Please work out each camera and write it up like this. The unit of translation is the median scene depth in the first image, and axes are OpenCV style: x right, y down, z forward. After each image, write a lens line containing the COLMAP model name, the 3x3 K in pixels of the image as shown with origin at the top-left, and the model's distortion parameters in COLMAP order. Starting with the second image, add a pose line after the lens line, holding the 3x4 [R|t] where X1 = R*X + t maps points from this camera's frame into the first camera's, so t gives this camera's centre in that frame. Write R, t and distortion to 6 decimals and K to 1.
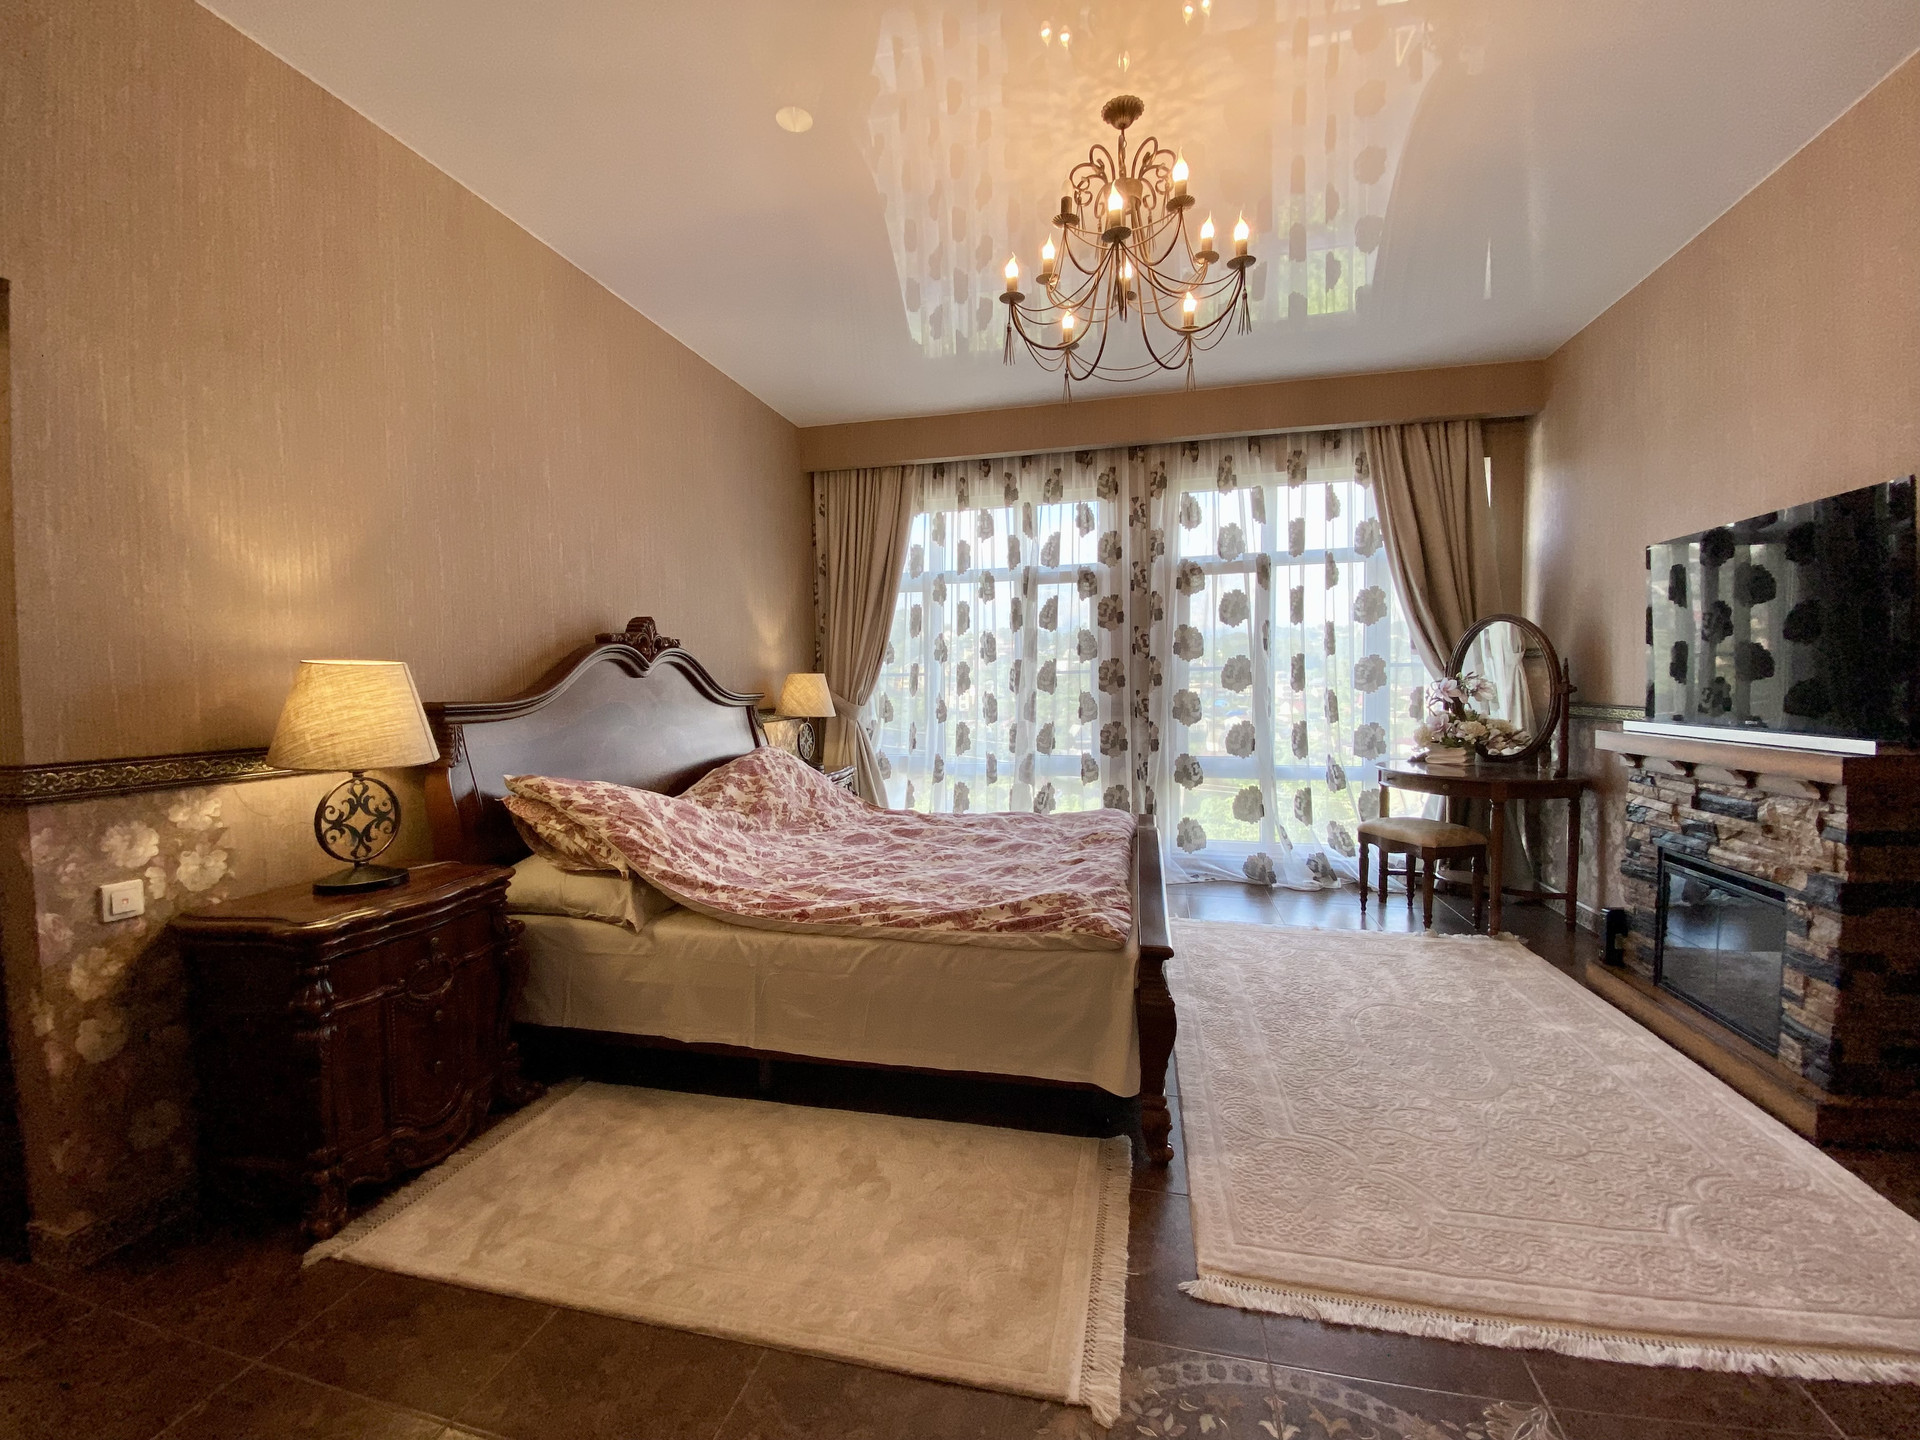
lens RADIAL K [[790.7, 0, 960.0], [0, 790.7, 720.0], [0, 0, 1]] dist [0.045482, -0.018413]
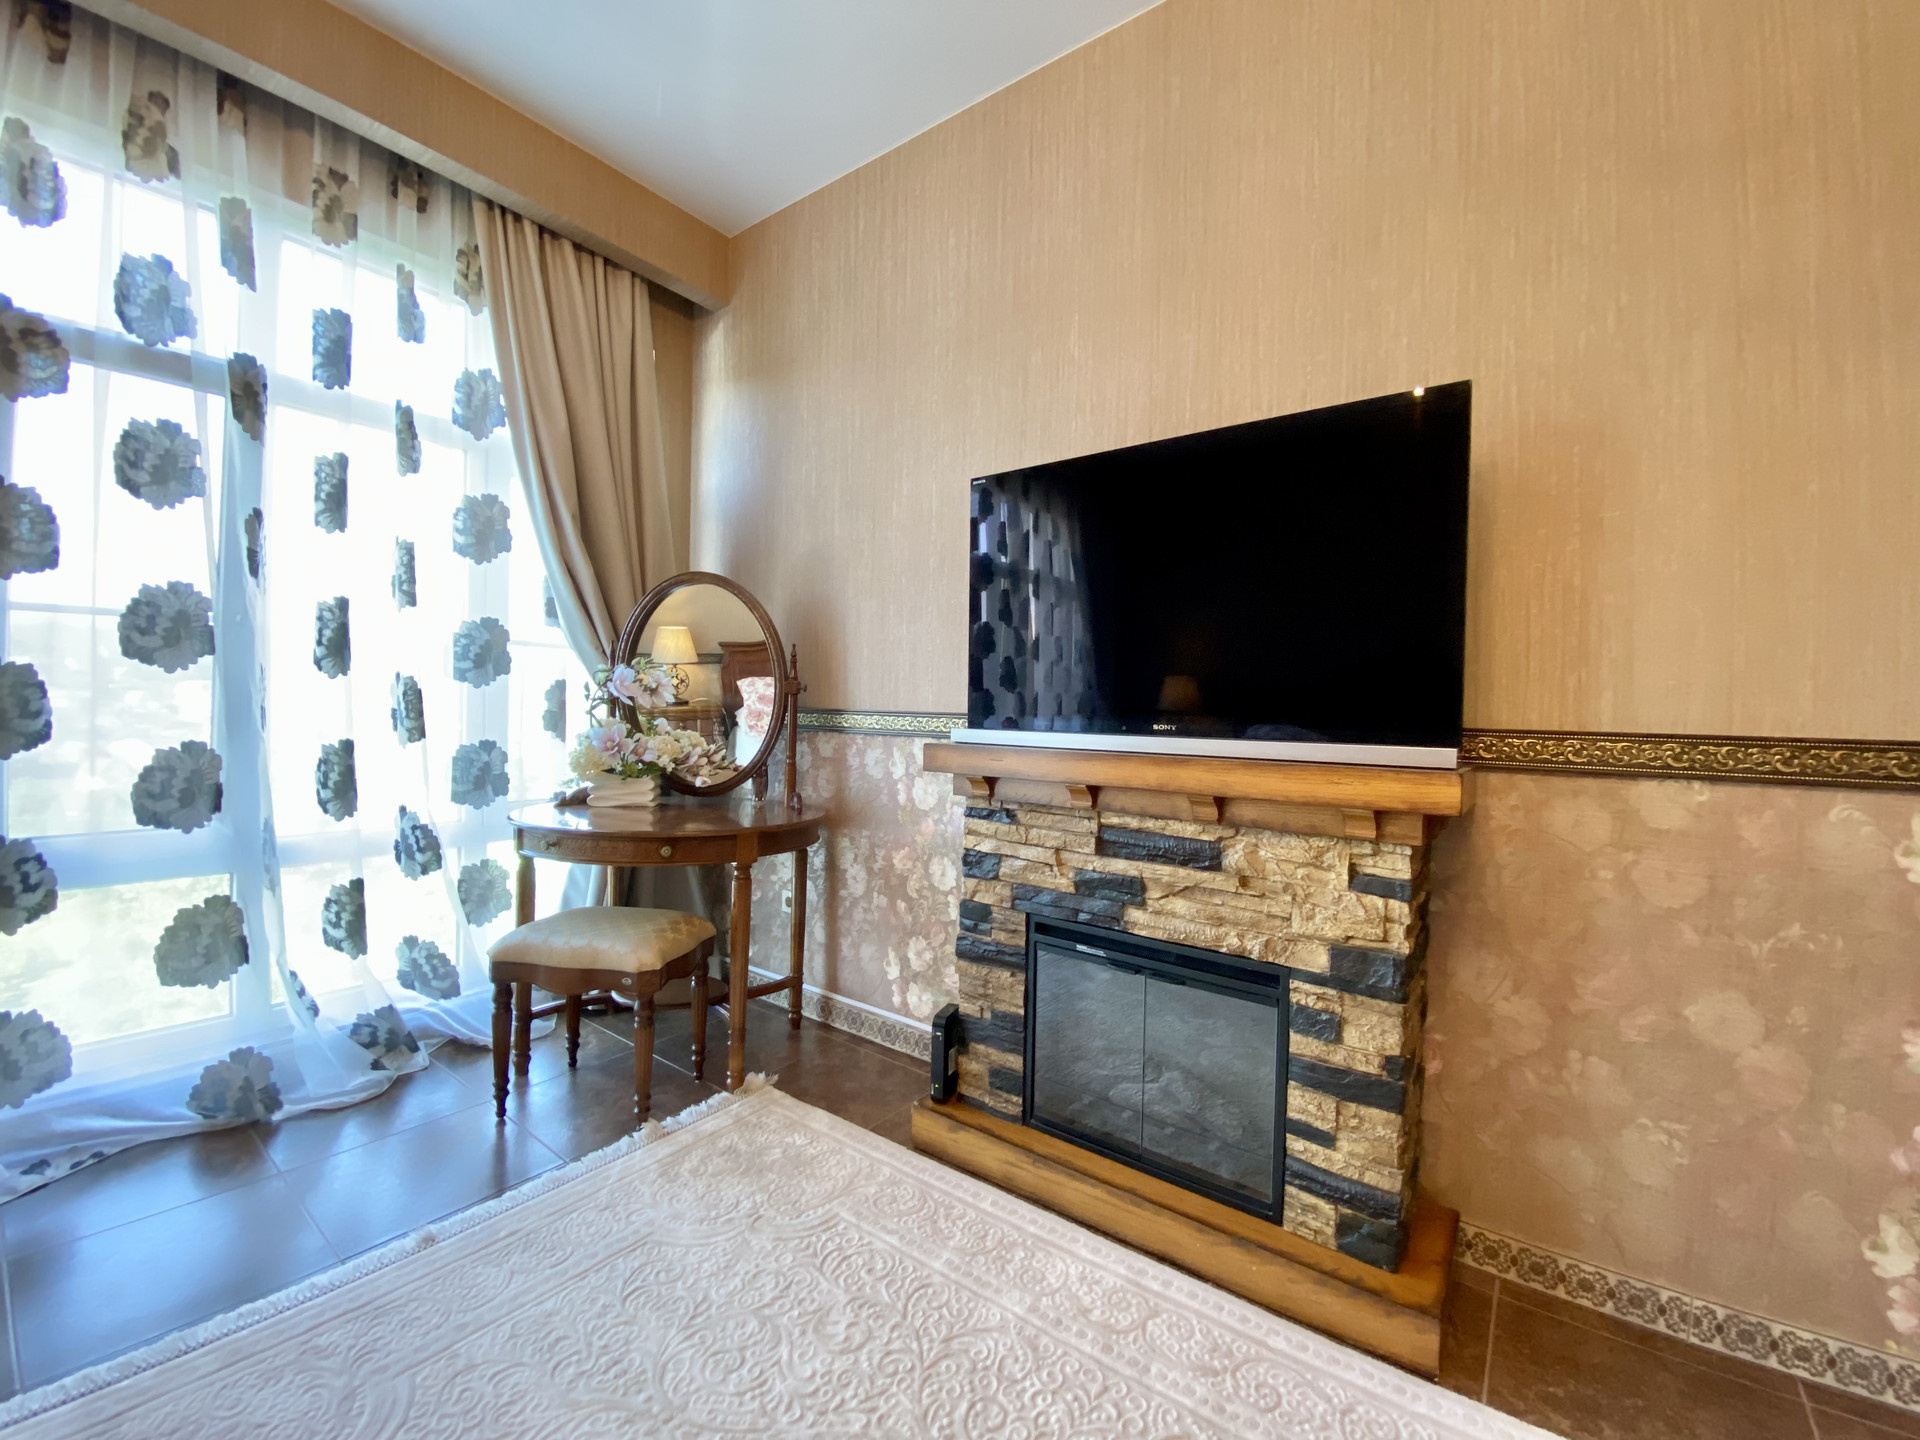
lens RADIAL K [[777.9, 0, 962.6], [0, 777.9, 717.1], [0, 0, 1]] dist [0.011895, -0.017211]
pose [[0.399258, 0.012264, 0.916757, 0.161568], [0.016312, 0.999657, -0.020477, 0.003916], [-0.916693, 0.023129, 0.398921, 0.508521]]
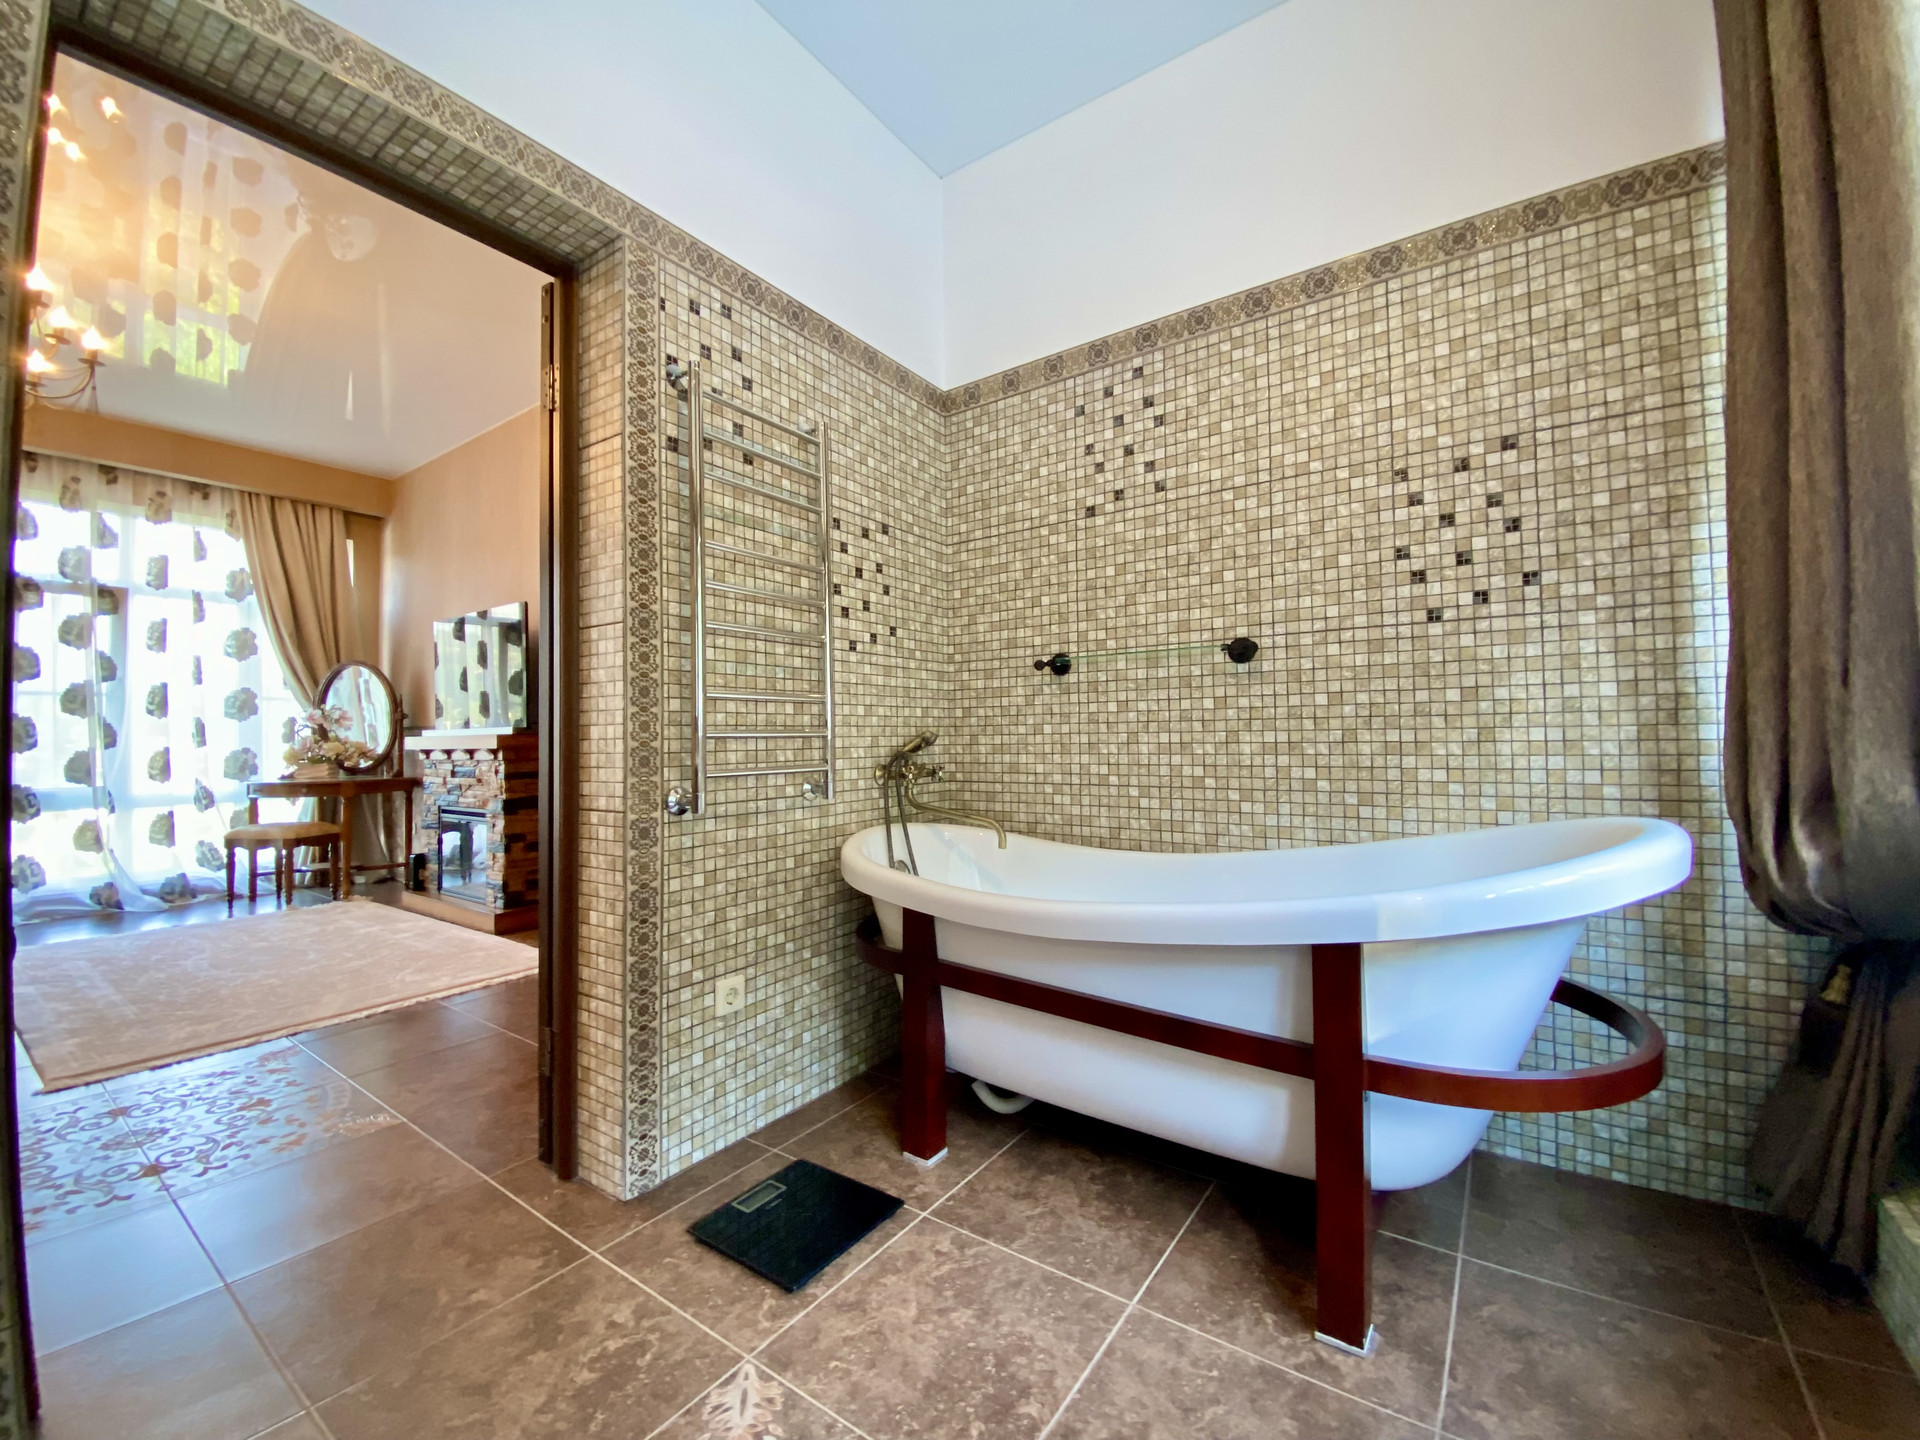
lens RADIAL K [[776.9, 0, 968.9], [0, 776.9, 715.4], [0, 0, 1]] dist [0.021489, -0.020020]
pose [[0.374850, 0.034819, 0.926431, -0.126160], [0.052795, 0.996871, -0.058829, 0.080740], [-0.925581, 0.070963, 0.371839, -0.374852]]
